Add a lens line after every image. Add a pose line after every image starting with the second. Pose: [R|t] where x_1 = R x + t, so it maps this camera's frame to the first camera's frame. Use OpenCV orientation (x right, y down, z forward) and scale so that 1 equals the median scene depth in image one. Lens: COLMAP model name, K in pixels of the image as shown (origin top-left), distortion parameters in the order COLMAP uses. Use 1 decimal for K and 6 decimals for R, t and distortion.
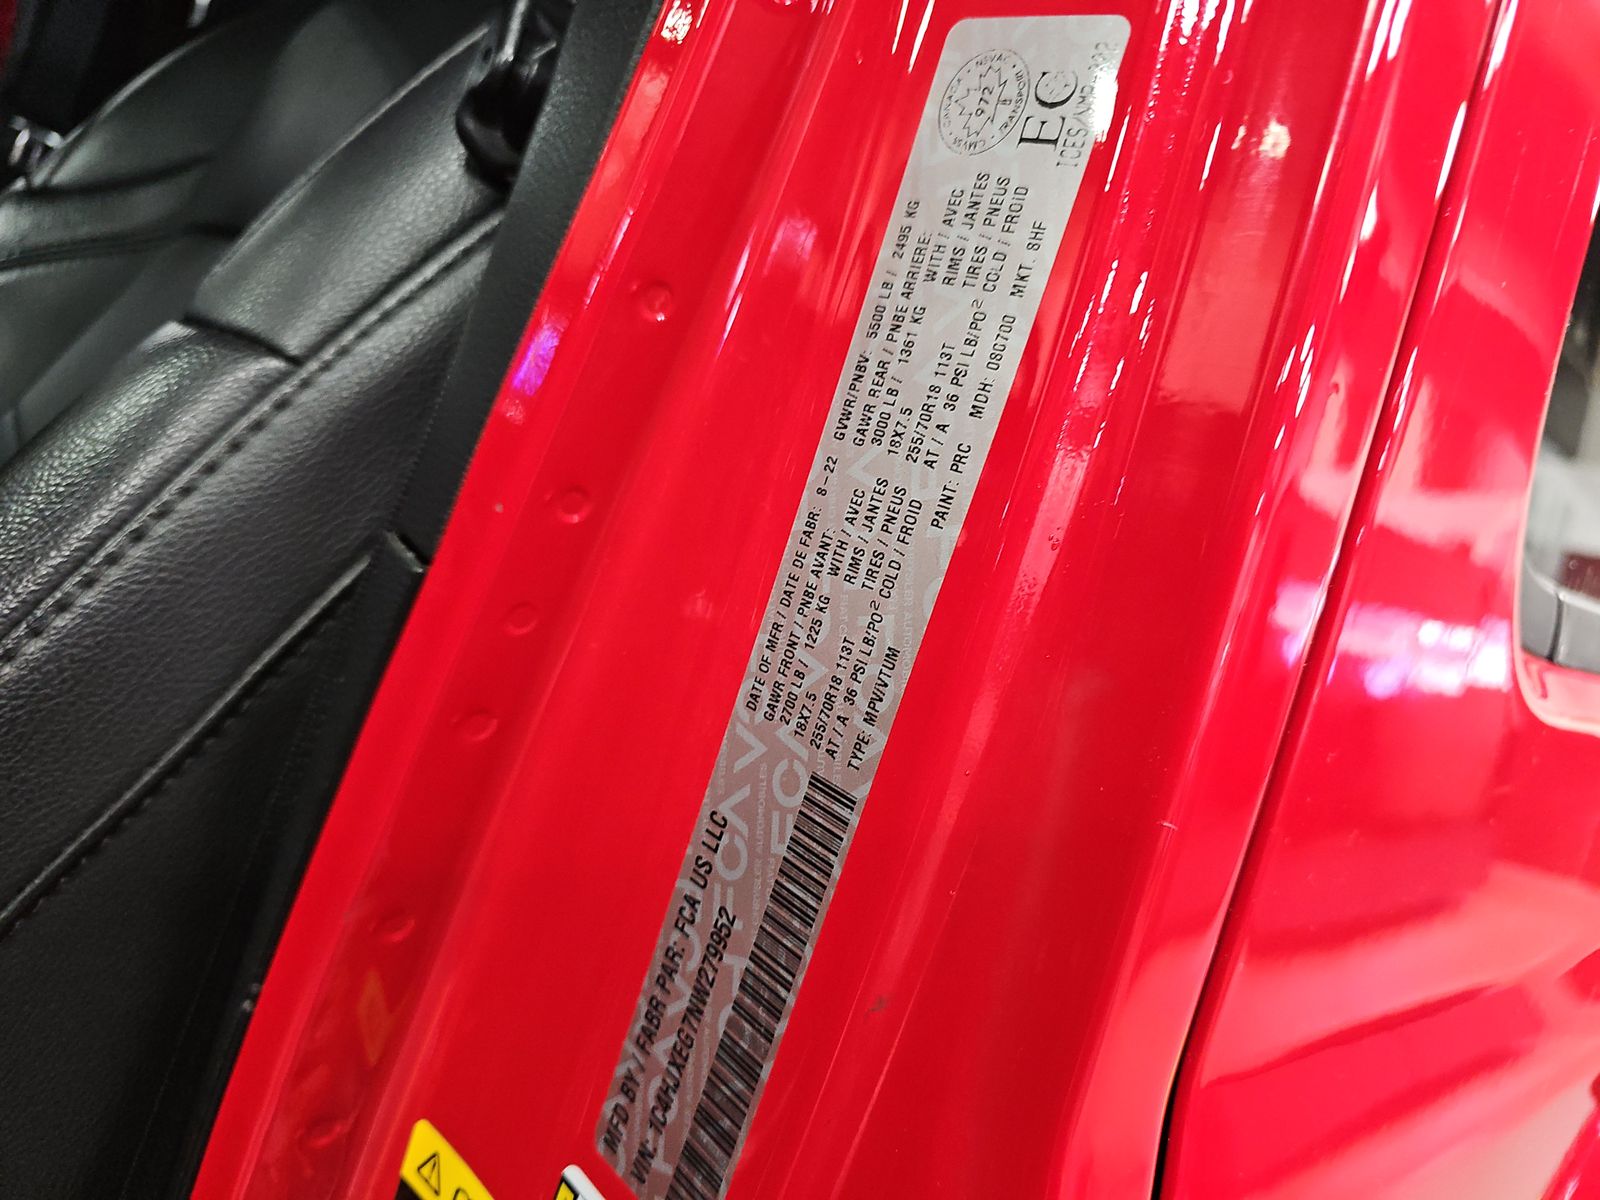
lens RADIAL K [[1168.8, 0, 800.0], [0, 1168.8, 600.0], [0, 0, 1]] dist [0.031229, -0.107838]
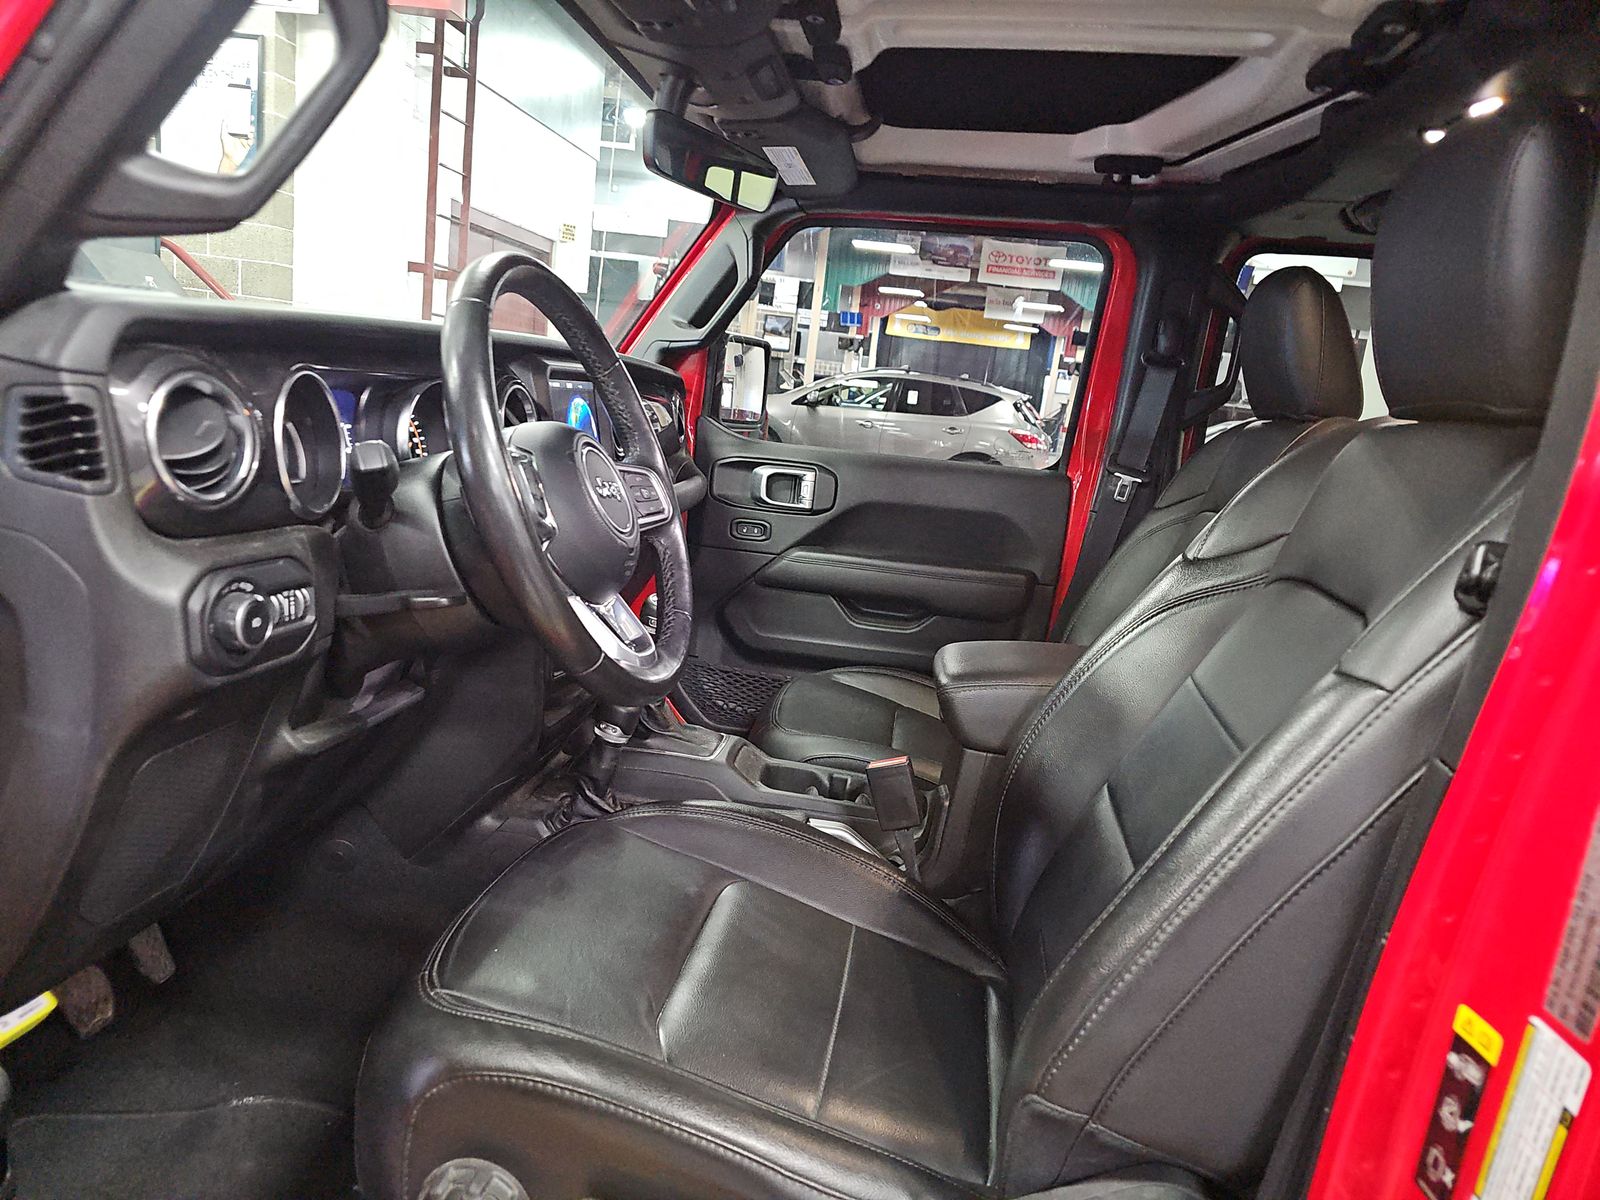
lens RADIAL K [[1072.1, 0, 800.0], [0, 1072.1, 600.0], [0, 0, 1]] dist [0.081596, -0.077337]
pose [[0.690139, -0.088538, -0.718240, 0.444201], [-0.029526, 0.988216, -0.150188, -0.000074], [0.723074, 0.124857, 0.679393, -1.695461]]
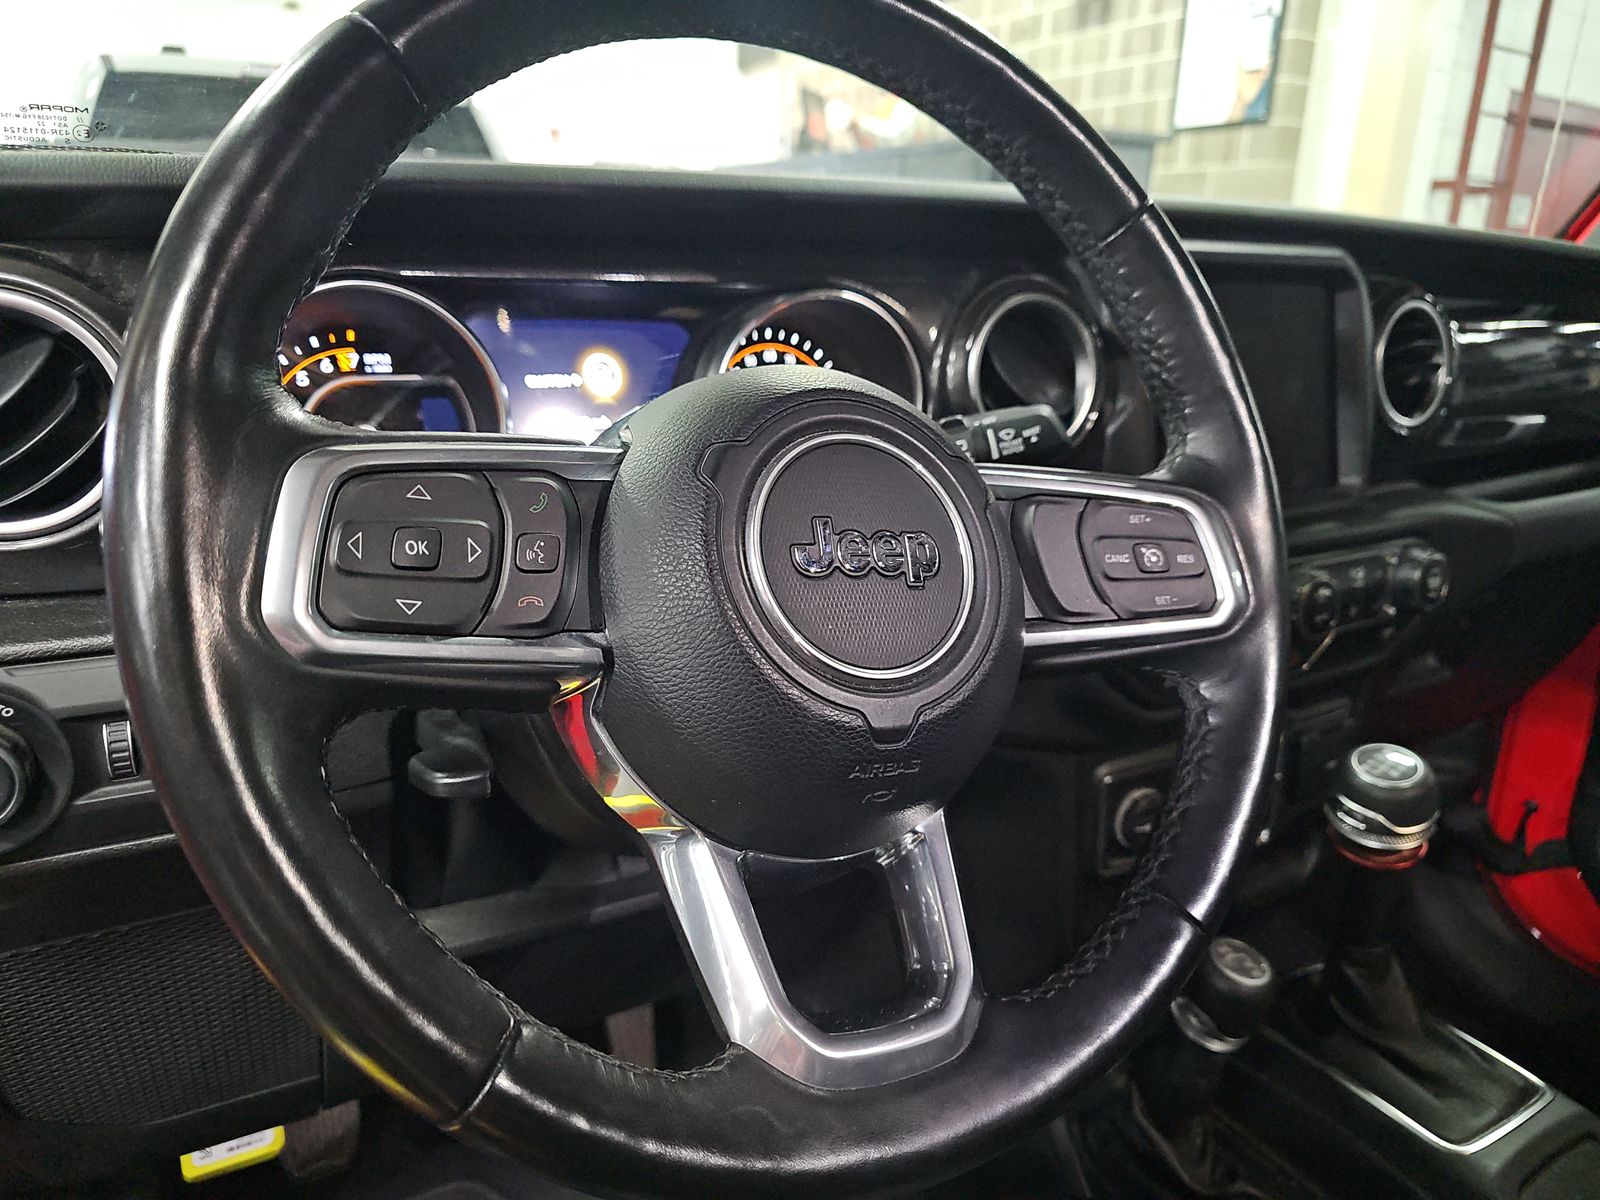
lens RADIAL K [[1072.1, 0, 800.0], [0, 1072.1, 600.0], [0, 0, 1]] dist [0.081596, -0.077337]
pose [[-0.106353, -0.013601, -0.994235, -1.386238], [-0.237684, 0.971267, 0.012138, -0.893498], [0.965503, 0.237604, -0.106530, 0.432130]]
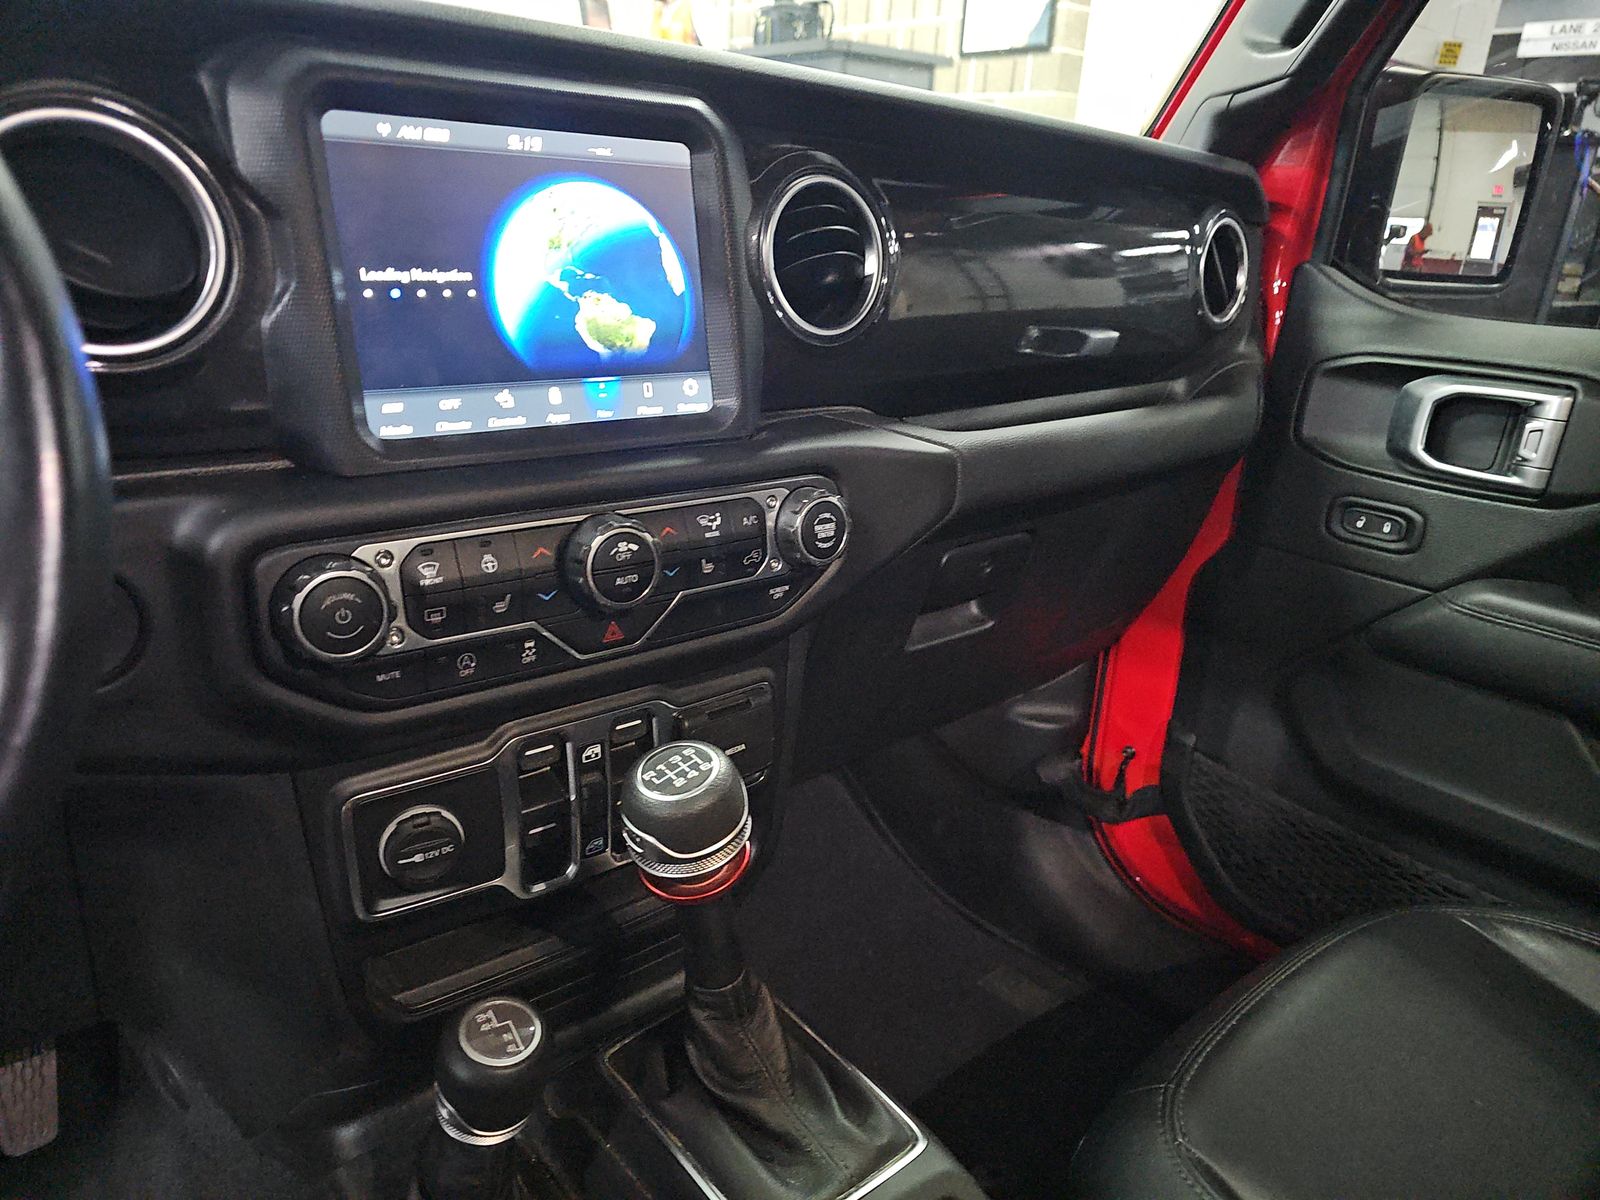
lens RADIAL K [[1072.1, 0, 800.0], [0, 1072.1, 600.0], [0, 0, 1]] dist [0.081596, -0.077337]
pose [[0.039854, 0.047615, -0.998070, -2.081536], [-0.222630, 0.974178, 0.037585, -1.214944], [0.974088, 0.220702, 0.049425, 1.546083]]
